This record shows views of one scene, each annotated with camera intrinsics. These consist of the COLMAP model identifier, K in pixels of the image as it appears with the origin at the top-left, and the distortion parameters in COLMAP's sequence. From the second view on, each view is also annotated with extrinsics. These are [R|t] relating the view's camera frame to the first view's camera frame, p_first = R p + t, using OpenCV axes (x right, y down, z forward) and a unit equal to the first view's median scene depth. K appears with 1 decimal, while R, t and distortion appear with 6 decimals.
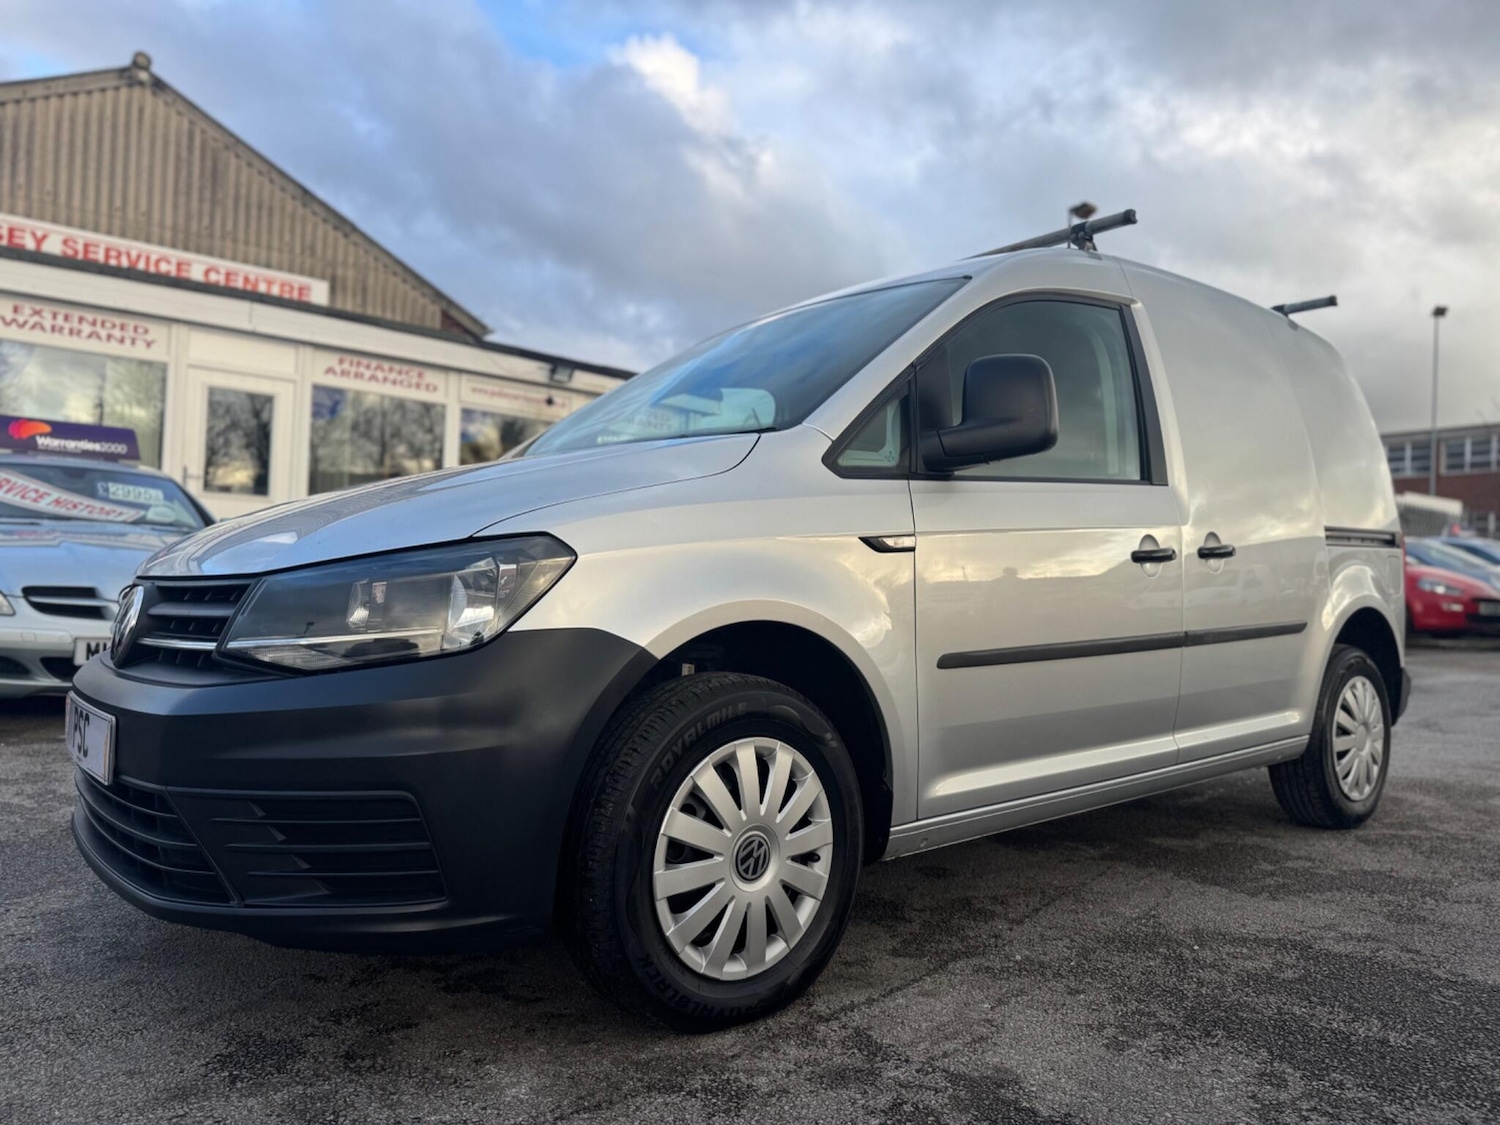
lens RADIAL K [[1045.2, 0, 749.2], [0, 1045.2, 560.6], [0, 0, 1]] dist [0.002765, -0.006713]
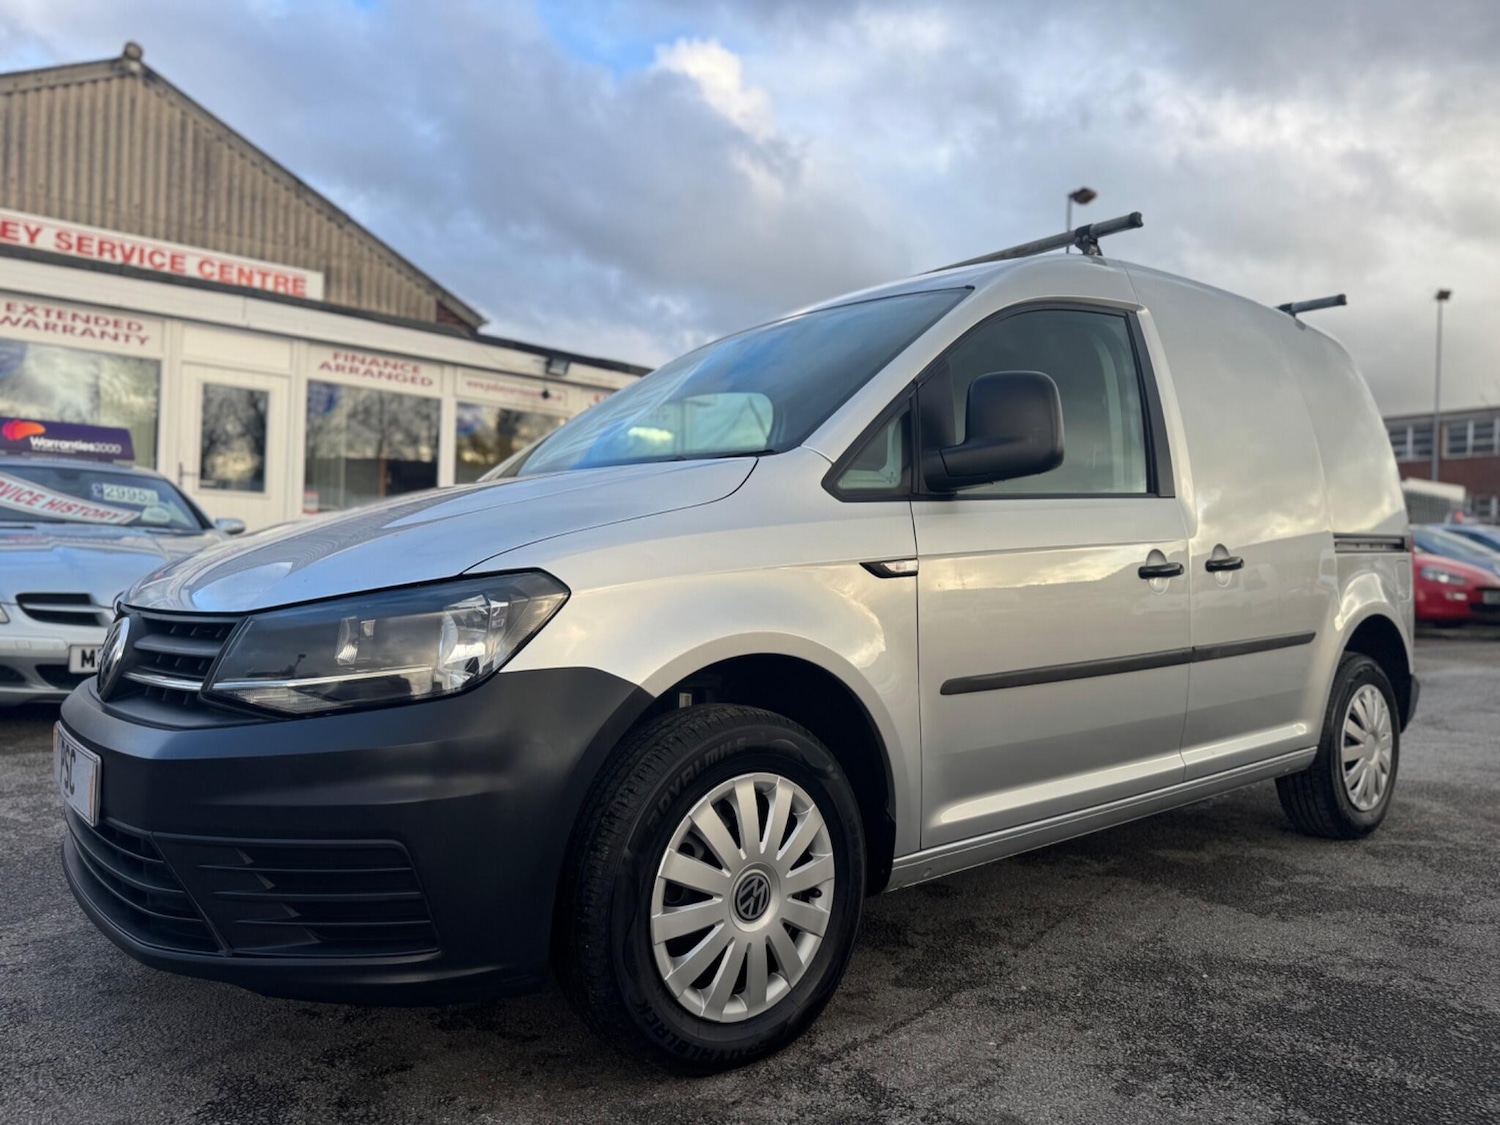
lens RADIAL K [[1045.4, 0, 739.6], [0, 1045.4, 562.9], [0, 0, 1]] dist [0.000883, -0.004120]
pose [[0.999965, -0.004626, -0.006974, -0.000371], [0.004736, 0.999863, 0.015831, -0.021715], [0.006900, -0.015864, 0.999850, 0.013994]]
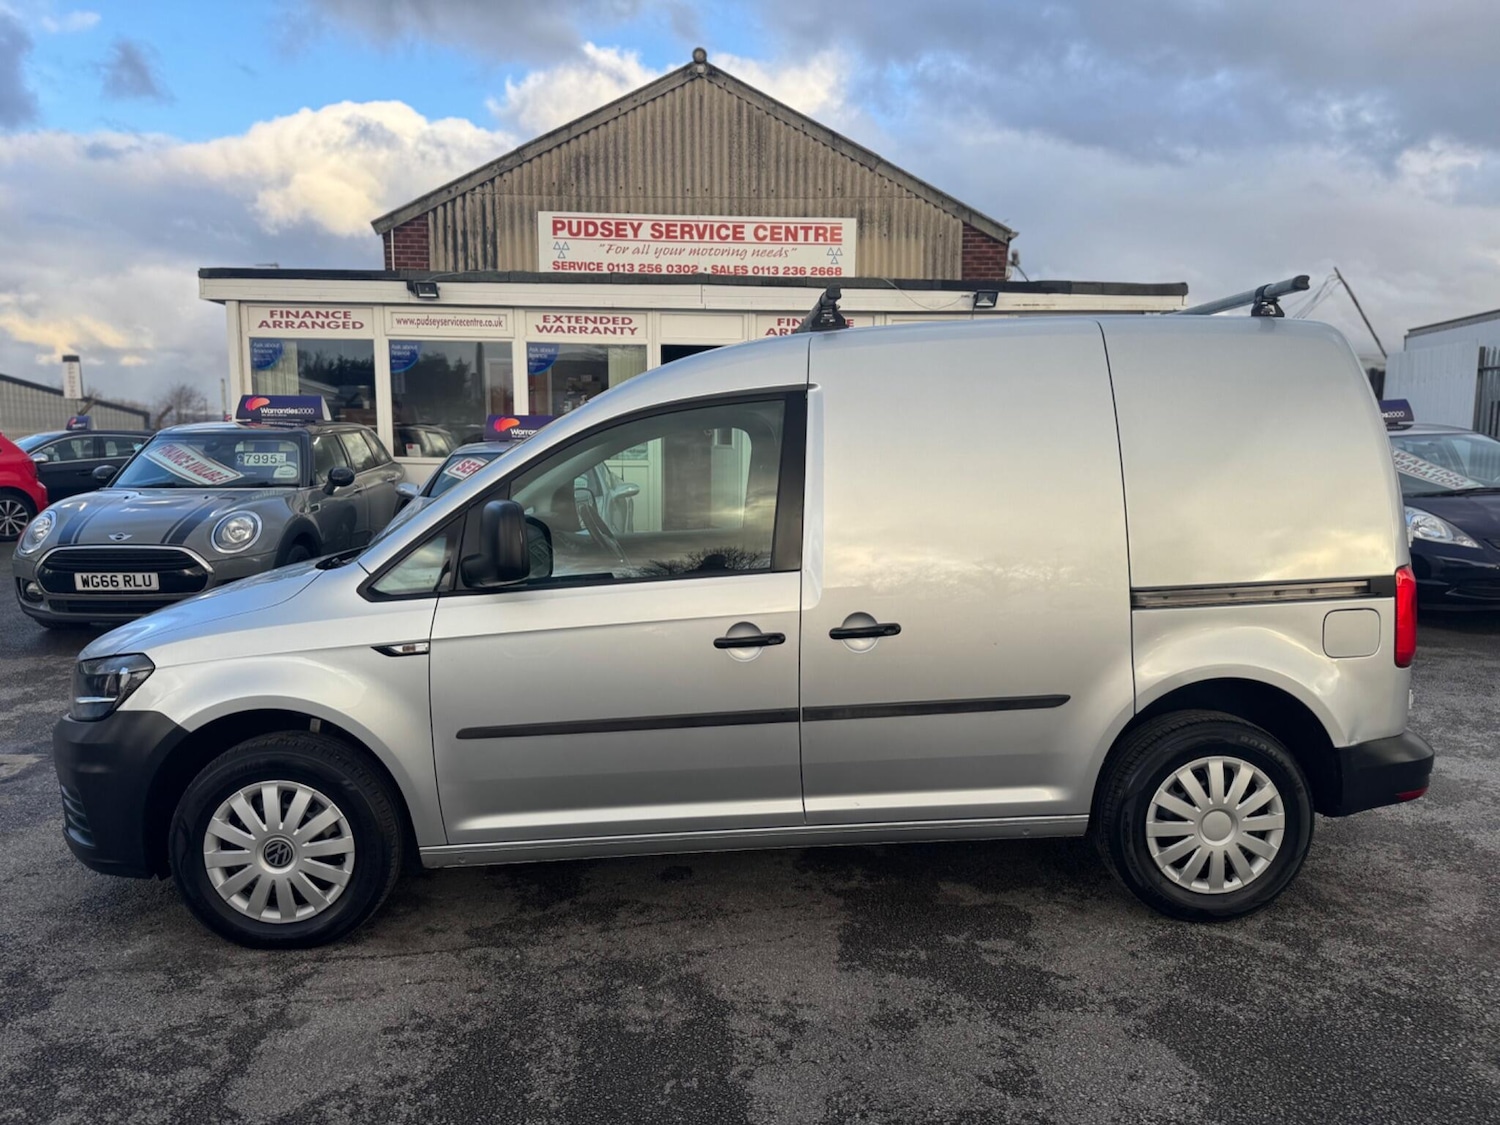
lens RADIAL K [[1035.0, 0, 748.4], [0, 1035.0, 576.1], [0, 0, 1]] dist [0.039269, -0.057516]
pose [[0.801703, 0.041845, -0.596256, 0.760709], [0.040319, 0.991489, 0.123793, -0.153091], [0.596361, -0.123286, 0.793192, 0.109532]]
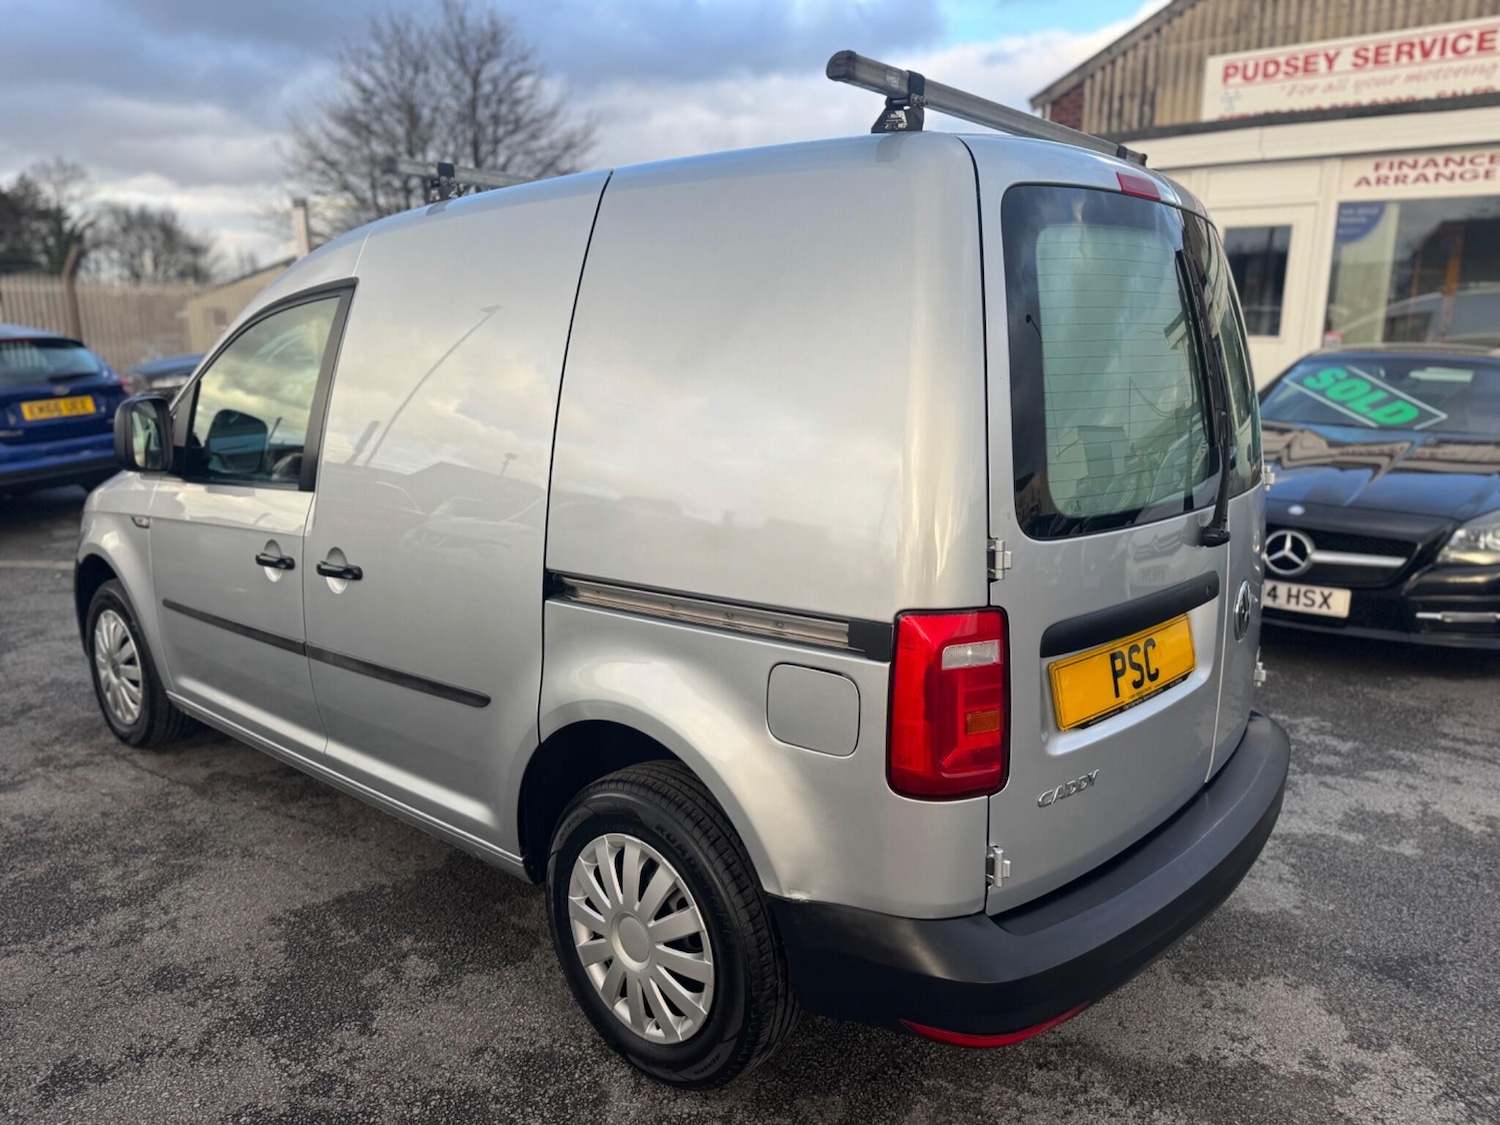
lens RADIAL K [[1044.8, 0, 744.4], [0, 1044.8, 561.0], [0, 0, 1]] dist [0.002518, -0.006337]
pose [[0.171716, 0.181419, -0.968298, 1.090086], [0.025264, 0.981763, 0.188422, -0.139987], [0.984823, -0.056818, 0.164001, 0.952157]]
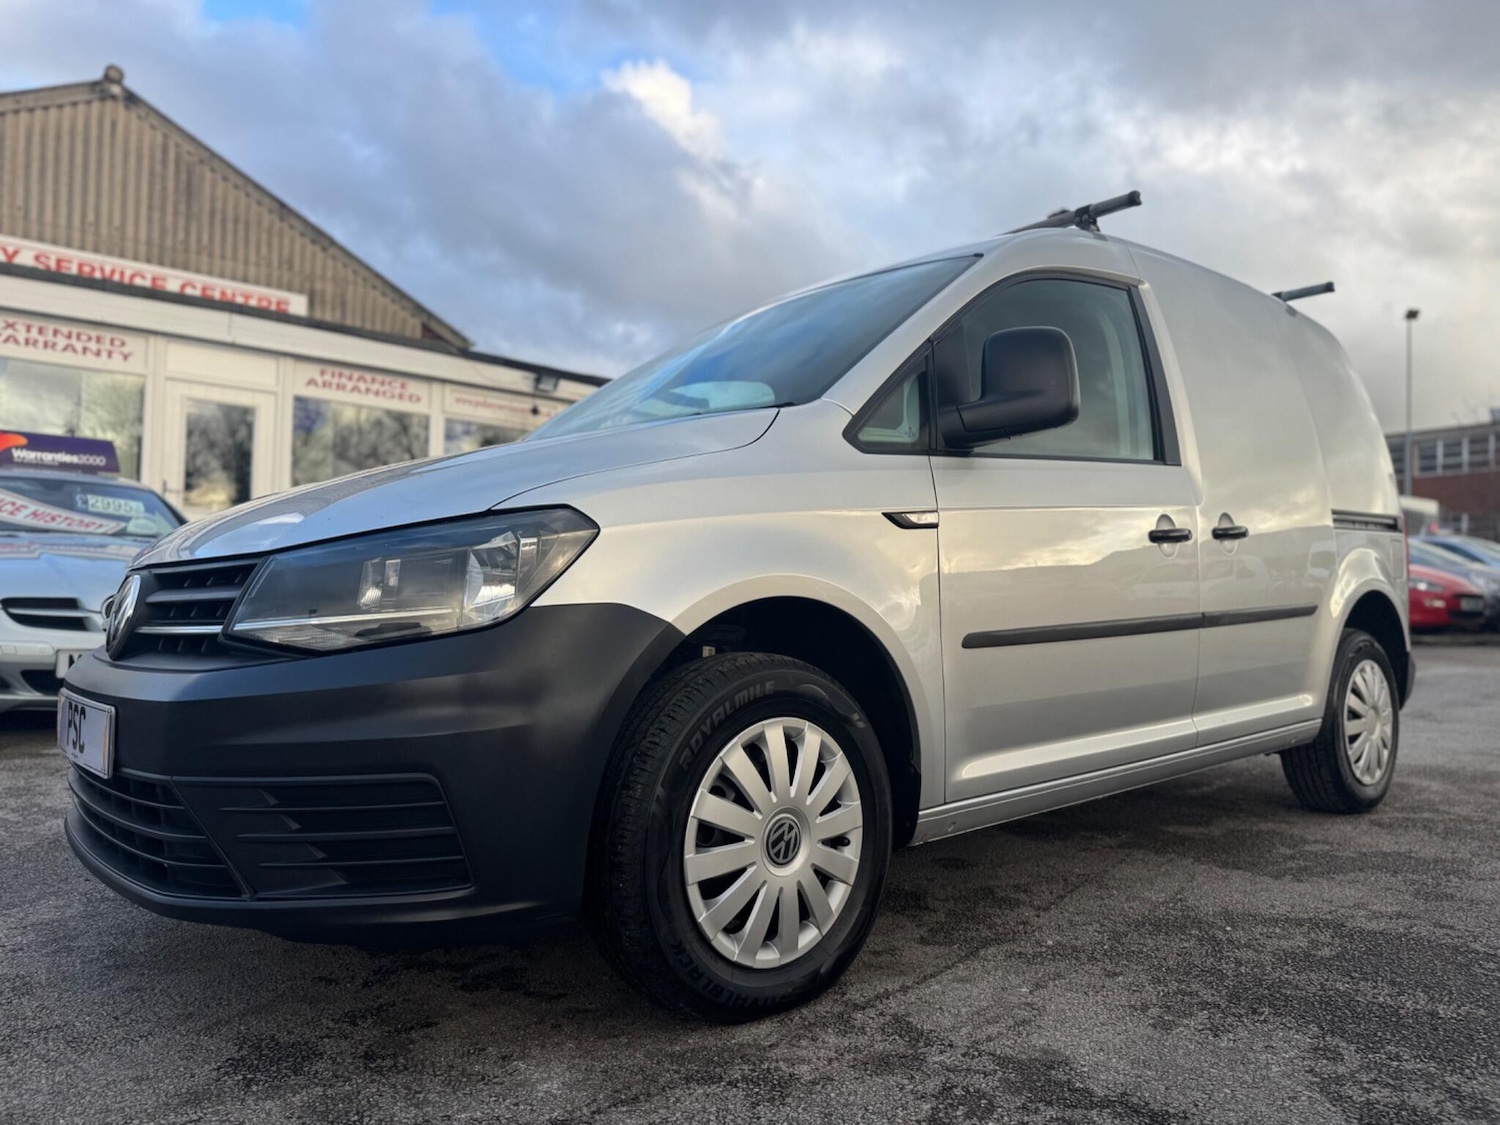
lens RADIAL K [[1045.6, 0, 754.9], [0, 1045.6, 563.5], [0, 0, 1]] dist [0.001094, -0.005384]
pose [[0.999608, -0.016847, 0.022343, -0.020377], [0.017079, 0.999802, -0.010231, 0.018655], [-0.022166, 0.010608, 0.999698, 0.015830]]
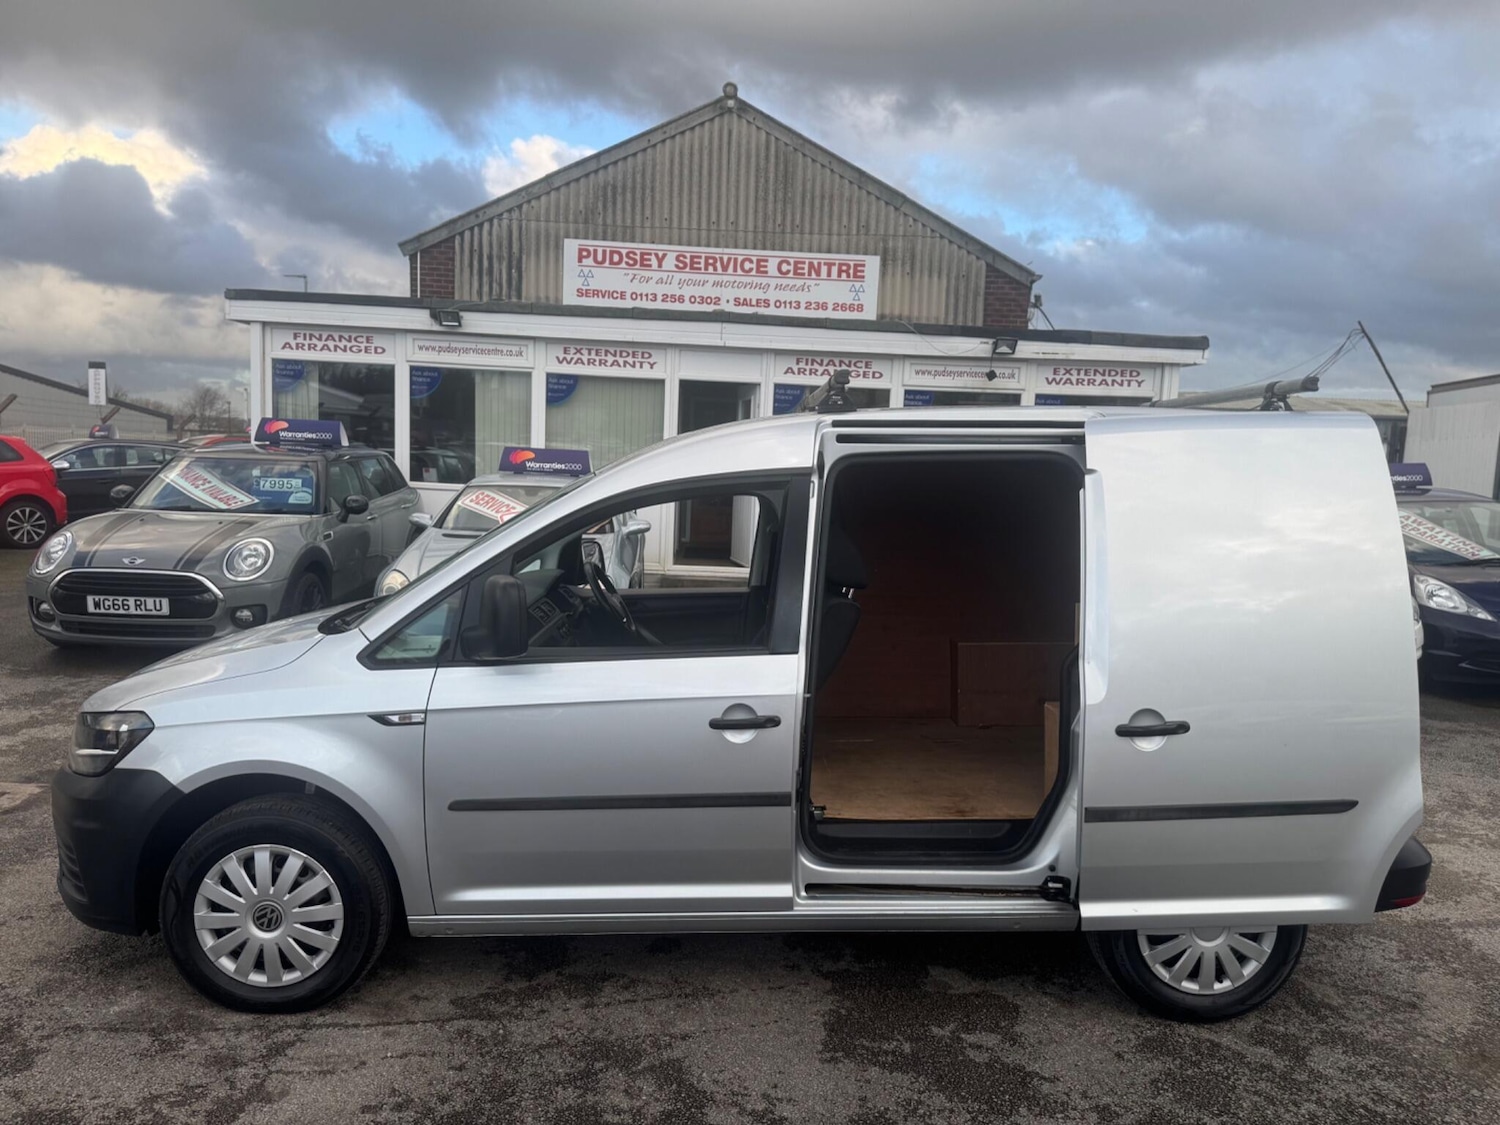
lens RADIAL K [[1036.3, 0, 749.4], [0, 1036.3, 583.7], [0, 0, 1]] dist [0.035138, -0.047922]
pose [[0.792606, 0.063673, -0.606401, 0.768435], [0.004017, 0.993966, 0.109618, -0.199665], [0.609721, -0.089320, 0.787567, 0.119225]]
